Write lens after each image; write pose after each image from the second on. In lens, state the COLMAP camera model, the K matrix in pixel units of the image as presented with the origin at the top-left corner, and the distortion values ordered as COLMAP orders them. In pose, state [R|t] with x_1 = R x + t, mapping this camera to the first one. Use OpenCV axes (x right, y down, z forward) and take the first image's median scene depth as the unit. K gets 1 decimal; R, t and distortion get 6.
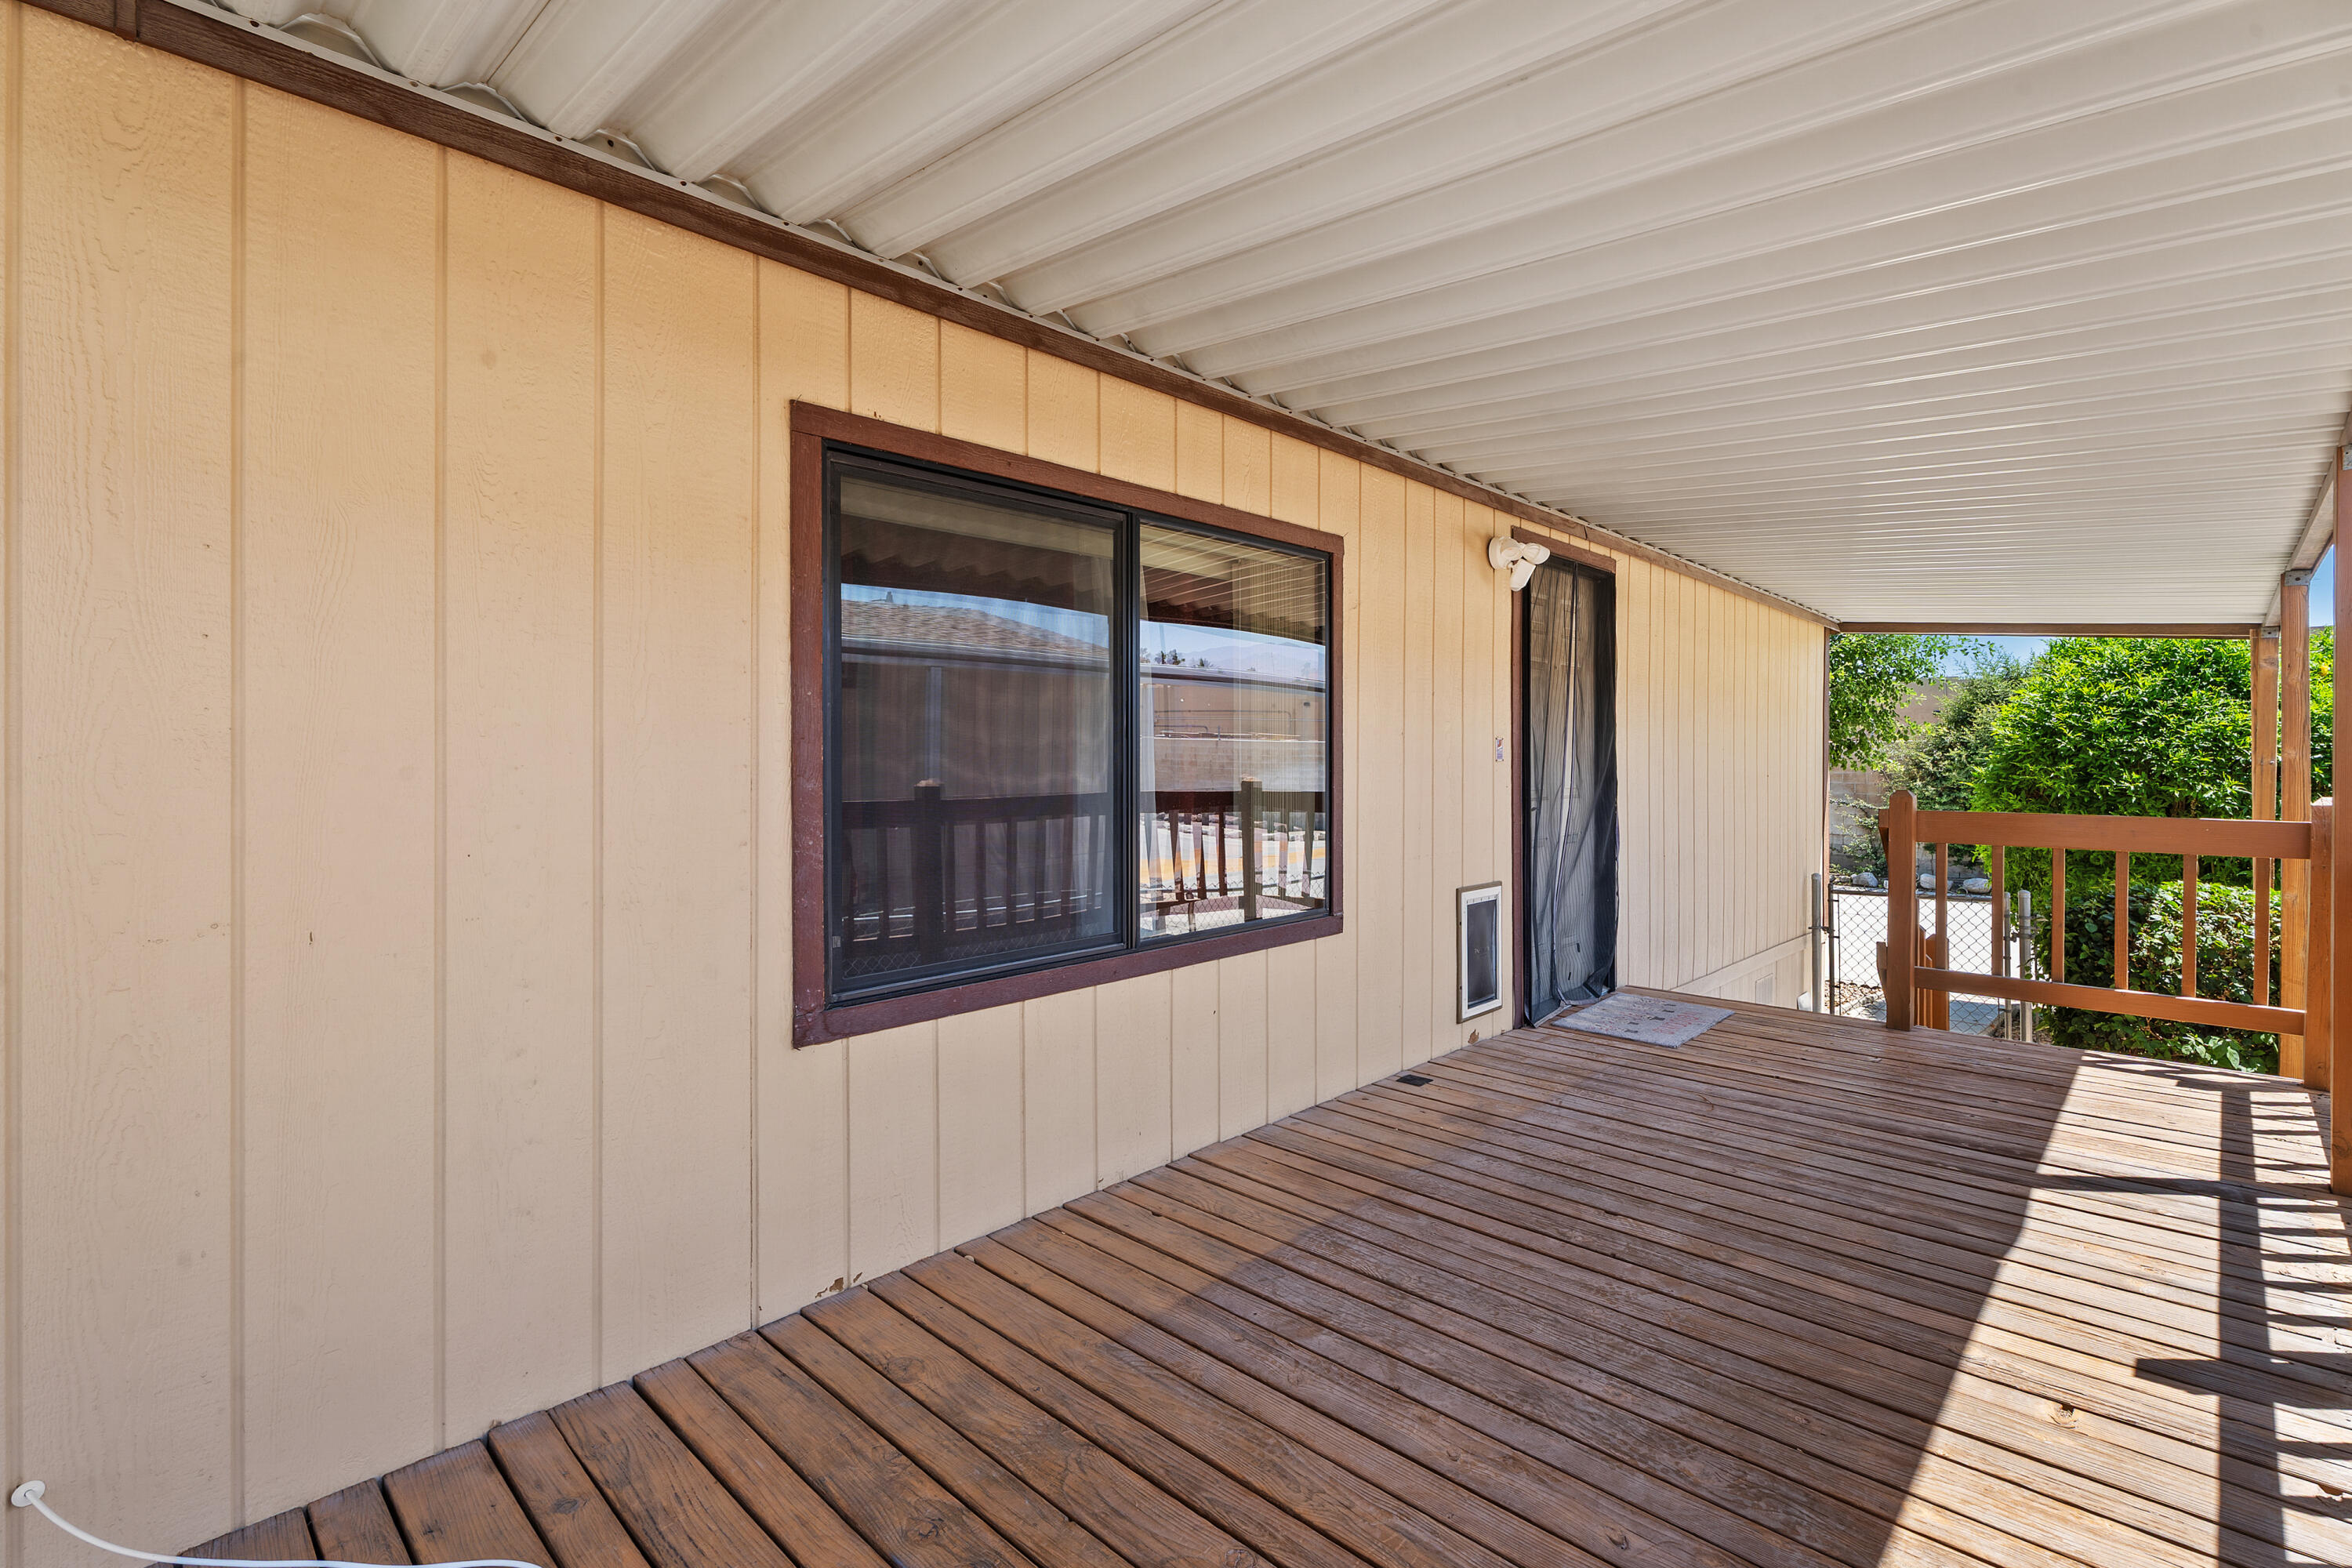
lens RADIAL K [[1071.8, 0, 1185.0], [0, 1071.8, 760.7], [0, 0, 1]] dist [-0.004619, 0.001707]
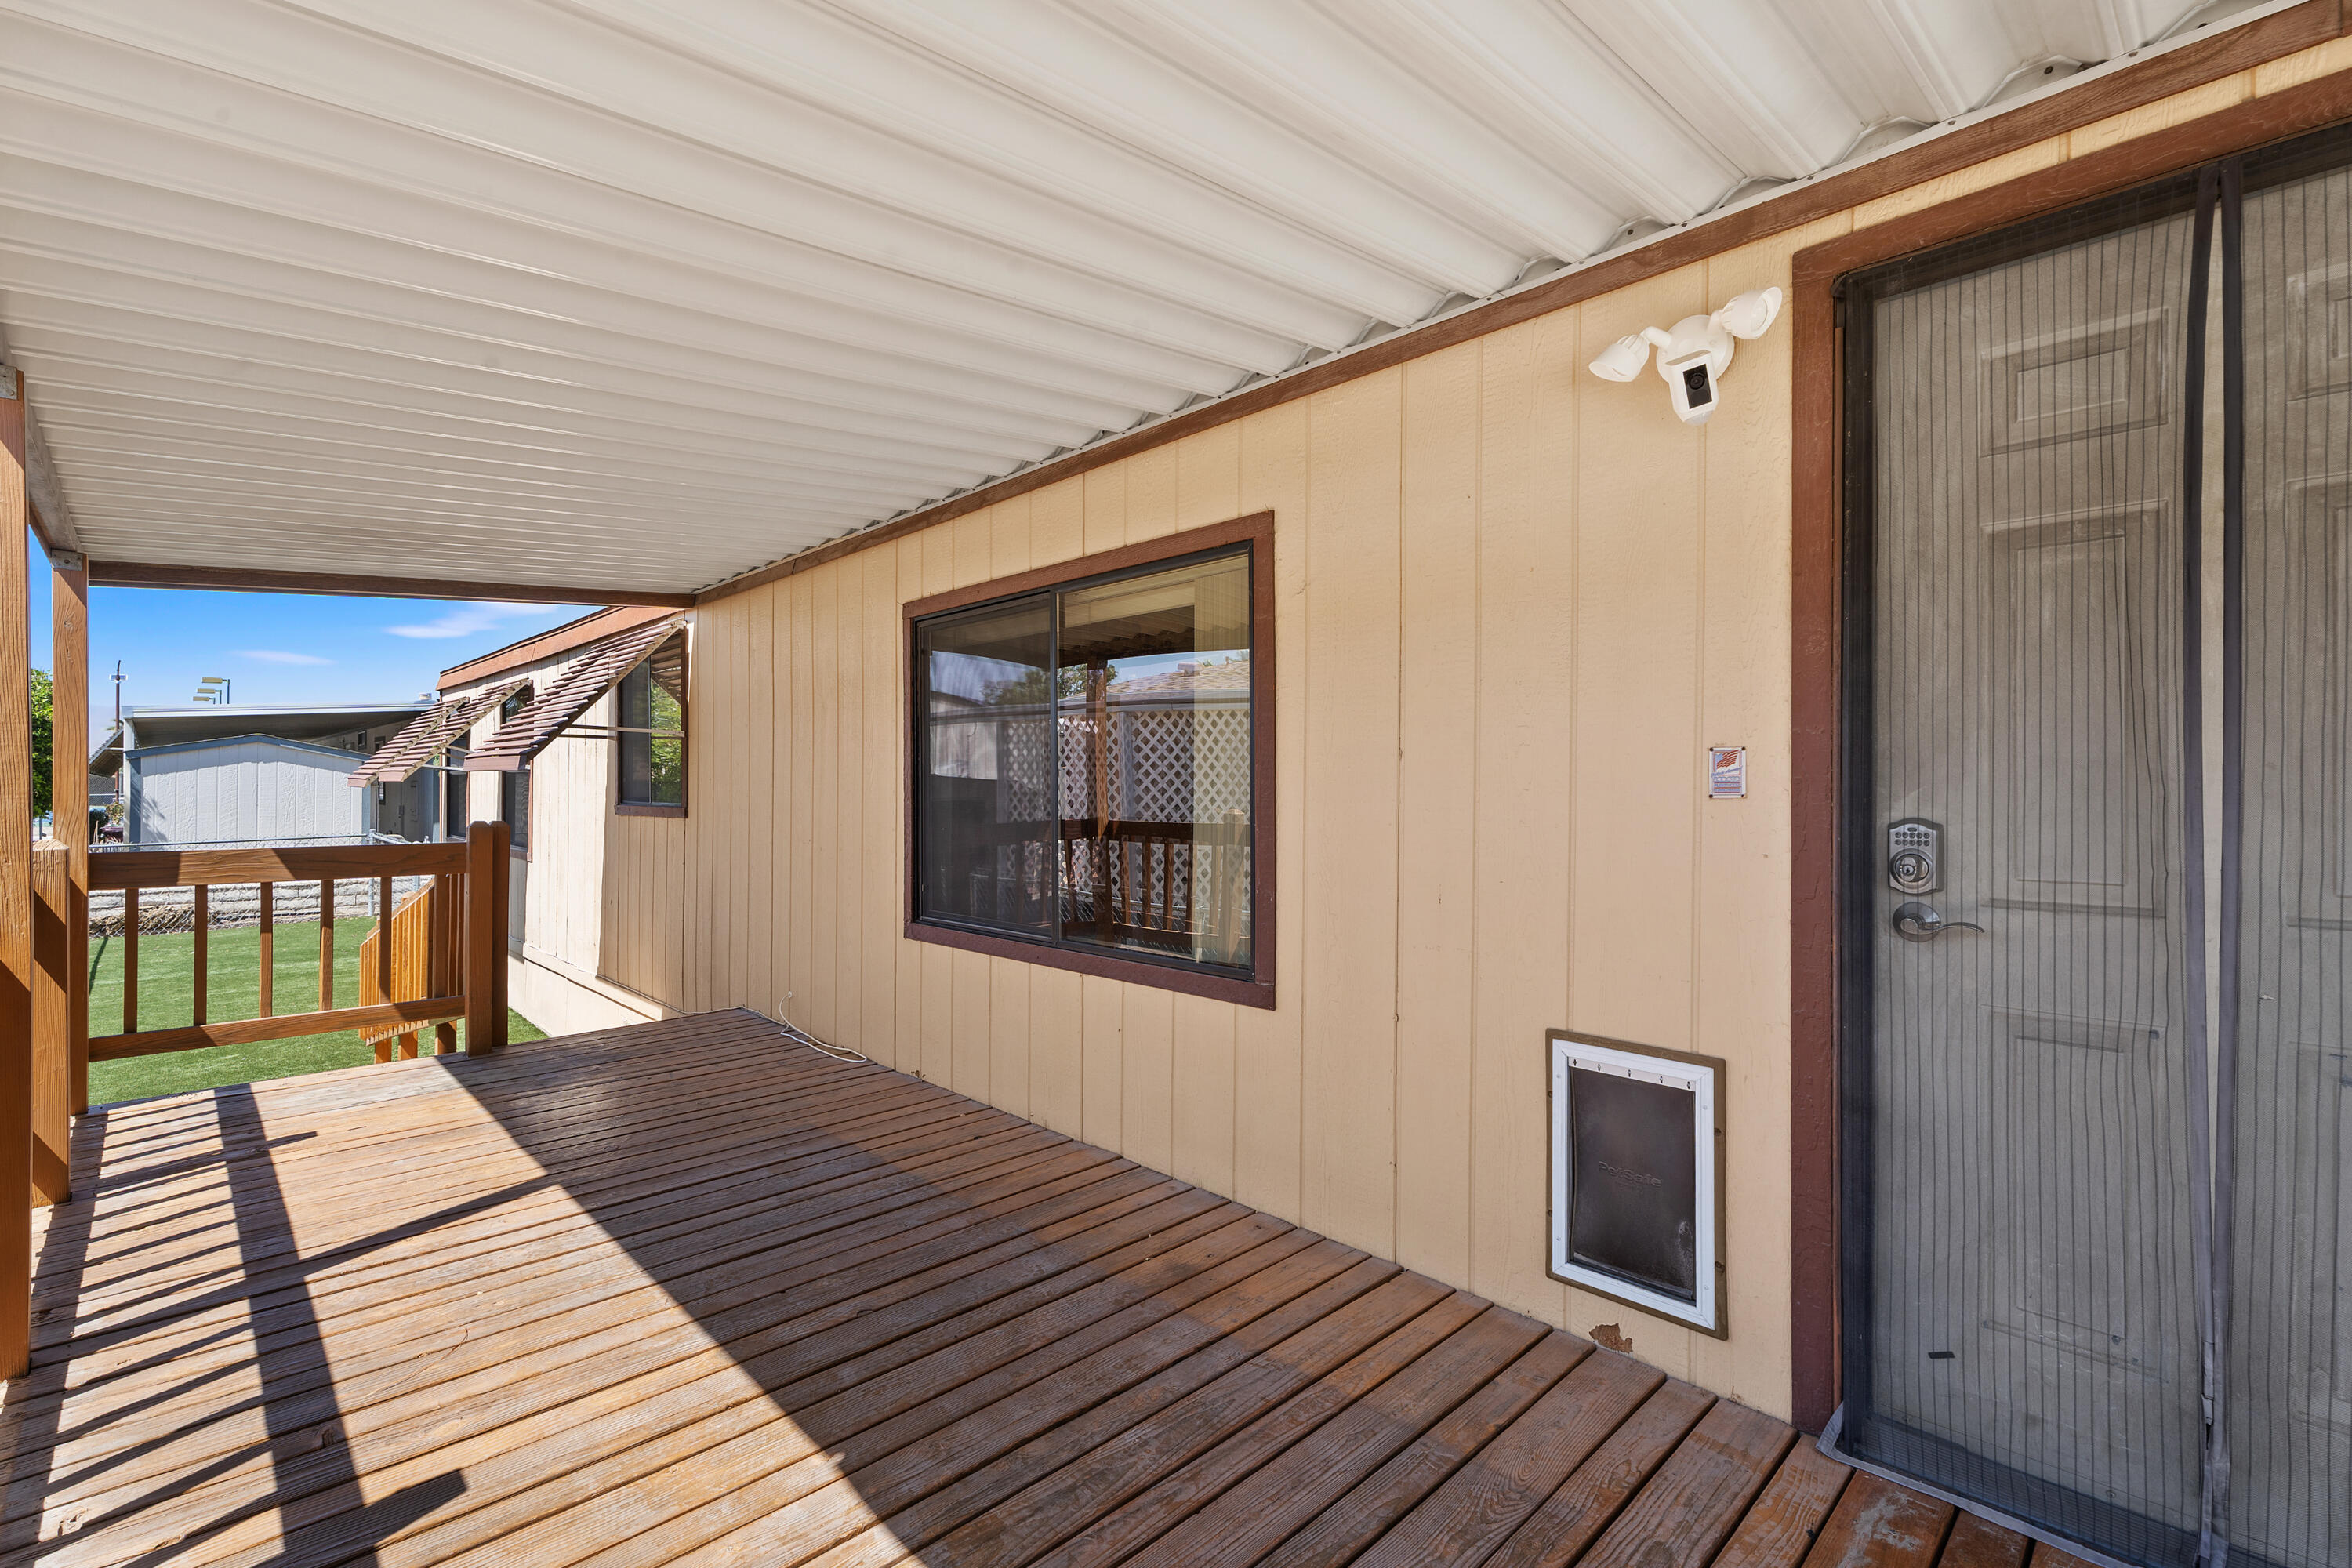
lens RADIAL K [[1071.8, 0, 1185.8], [0, 1071.8, 785.1], [0, 0, 1]] dist [-0.004619, 0.001707]
pose [[-0.050536, -0.003046, -0.998718, 1.088411], [-0.006353, 0.999976, -0.002729, -0.003282], [0.998702, 0.006207, -0.050555, 1.130034]]
